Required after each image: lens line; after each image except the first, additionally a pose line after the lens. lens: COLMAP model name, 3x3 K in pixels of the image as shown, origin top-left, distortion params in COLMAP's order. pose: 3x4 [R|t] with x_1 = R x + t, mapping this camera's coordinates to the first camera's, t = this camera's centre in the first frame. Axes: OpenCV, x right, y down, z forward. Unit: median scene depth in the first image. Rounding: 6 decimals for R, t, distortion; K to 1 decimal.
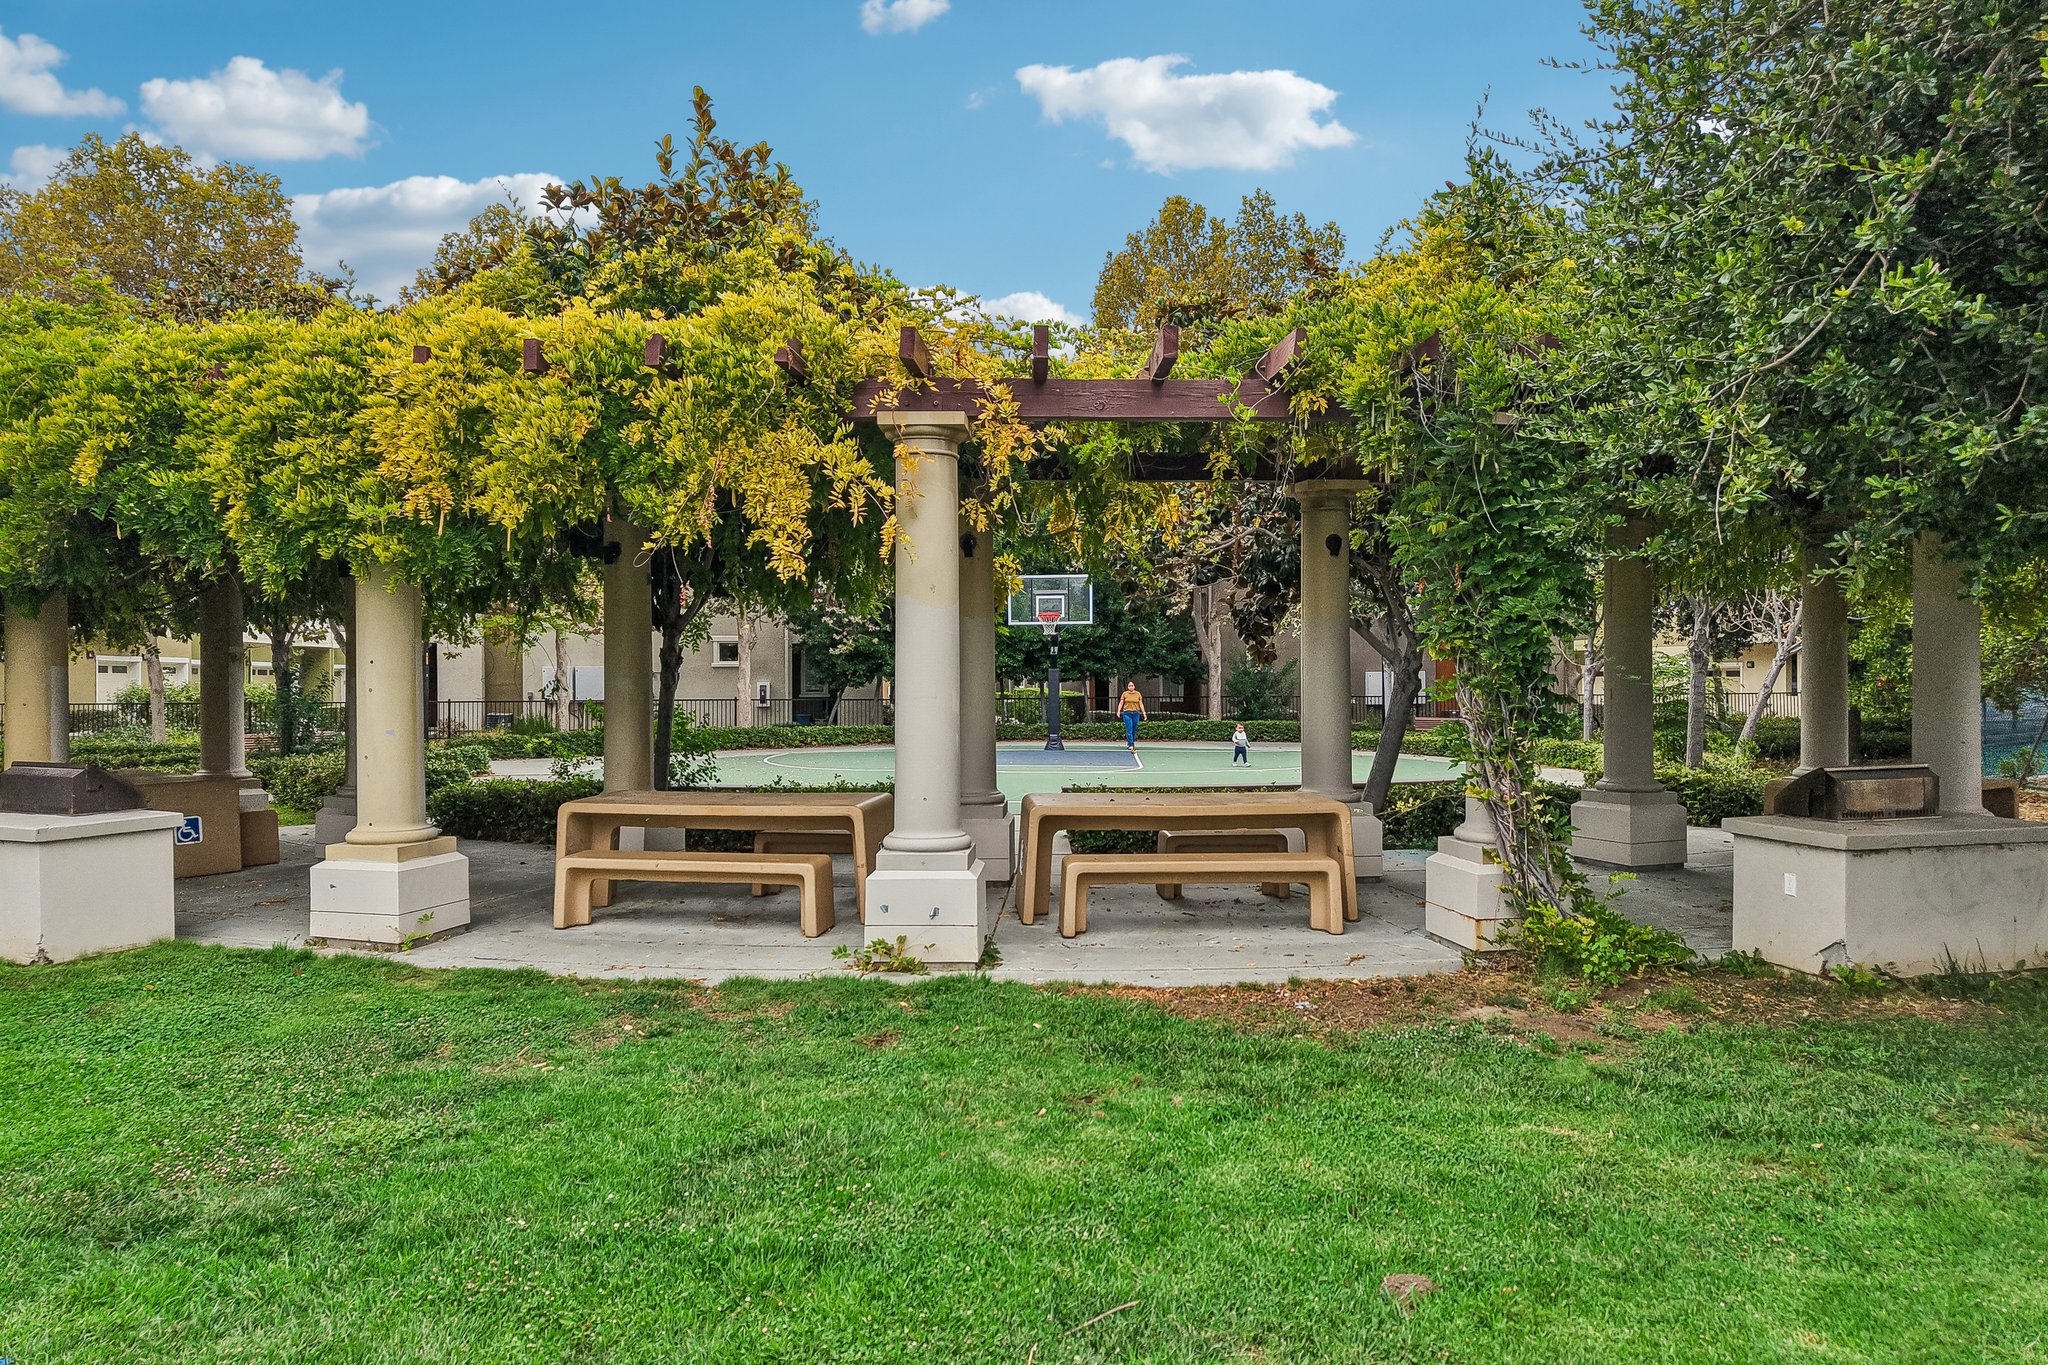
lens RADIAL K [[1401.6, 0, 1024.0], [0, 1401.6, 682.5], [0, 0, 1]] dist [0.004700, -0.001790]
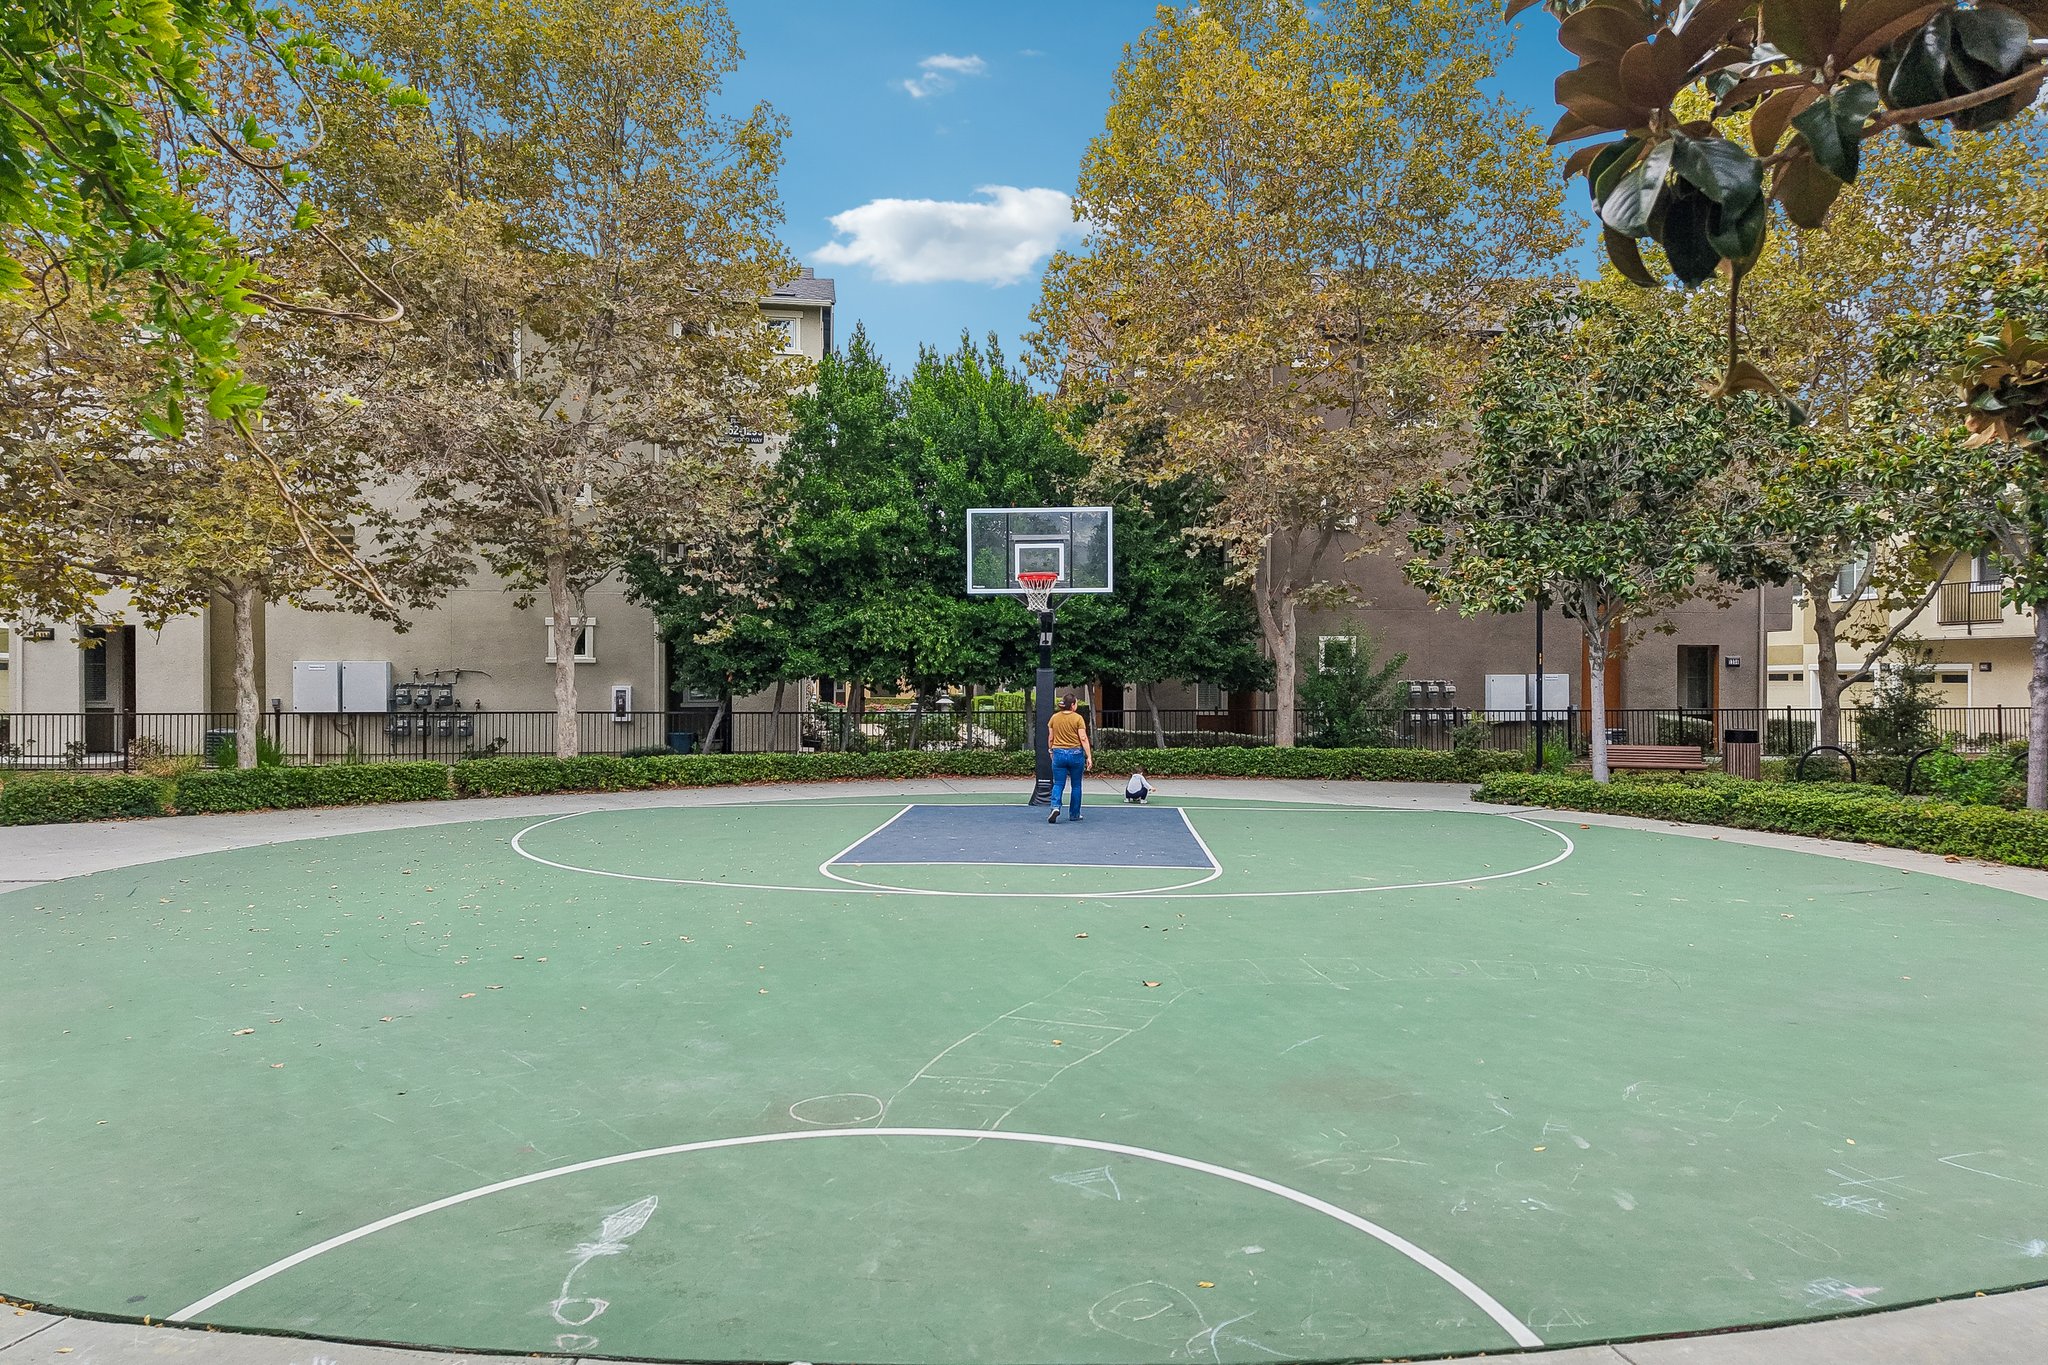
lens RADIAL K [[1401.6, 0, 1024.0], [0, 1401.6, 682.5], [0, 0, 1]] dist [0.004700, -0.001790]
pose [[0.999958, 0.004865, 0.007708, 0.006168], [-0.004876, 0.999987, 0.001386, -0.004035], [-0.007701, -0.001423, 0.999969, 0.336727]]
